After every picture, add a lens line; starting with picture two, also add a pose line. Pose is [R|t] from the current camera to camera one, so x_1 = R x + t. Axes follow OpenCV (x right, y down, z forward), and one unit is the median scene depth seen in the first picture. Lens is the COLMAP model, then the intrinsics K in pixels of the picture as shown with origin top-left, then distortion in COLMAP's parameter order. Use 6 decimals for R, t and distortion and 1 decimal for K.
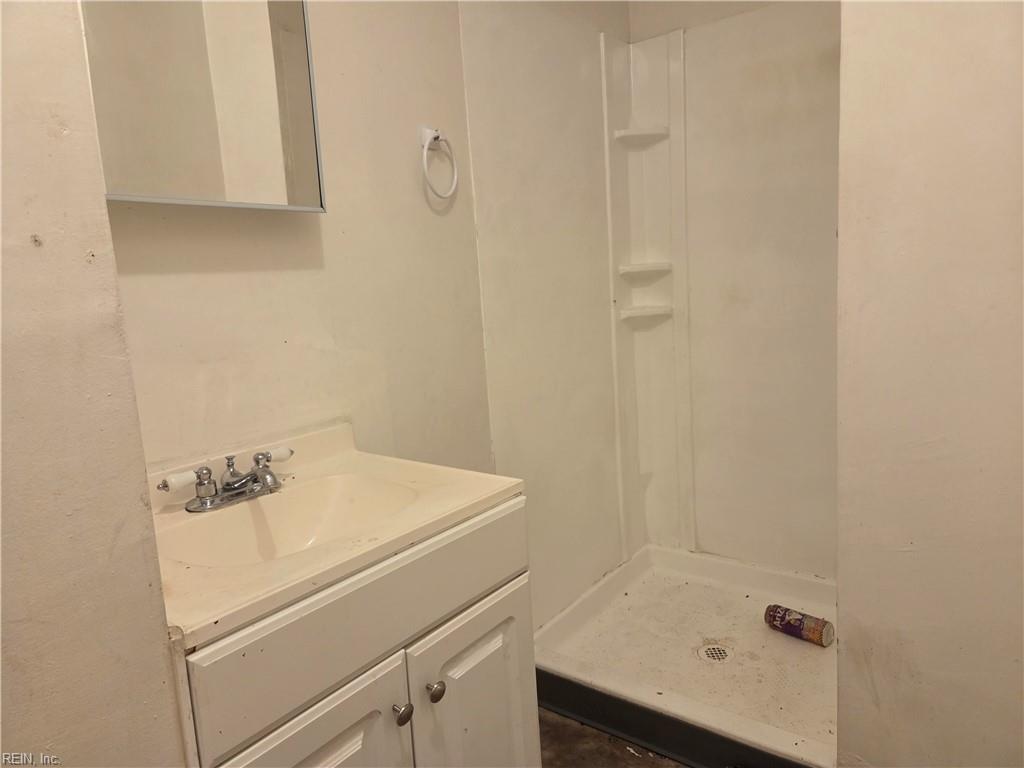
lens RADIAL K [[690.9, 0, 512.1], [0, 690.9, 381.2], [0, 0, 1]] dist [0.067373, -0.053976]
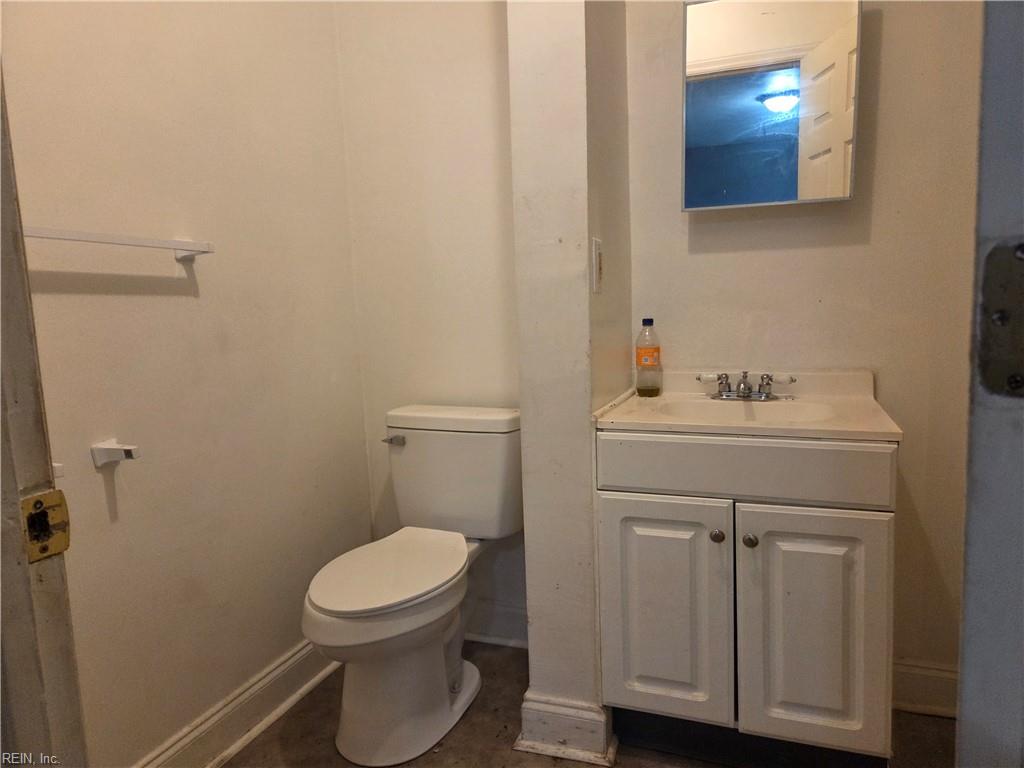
lens RADIAL K [[690.9, 0, 514.6], [0, 690.9, 385.7], [0, 0, 1]] dist [0.067373, -0.053976]
pose [[0.285144, 0.161309, -0.944814, 0.929630], [-0.132568, 0.982900, 0.127803, 0.010712], [0.949273, 0.088810, 0.301652, 0.067714]]
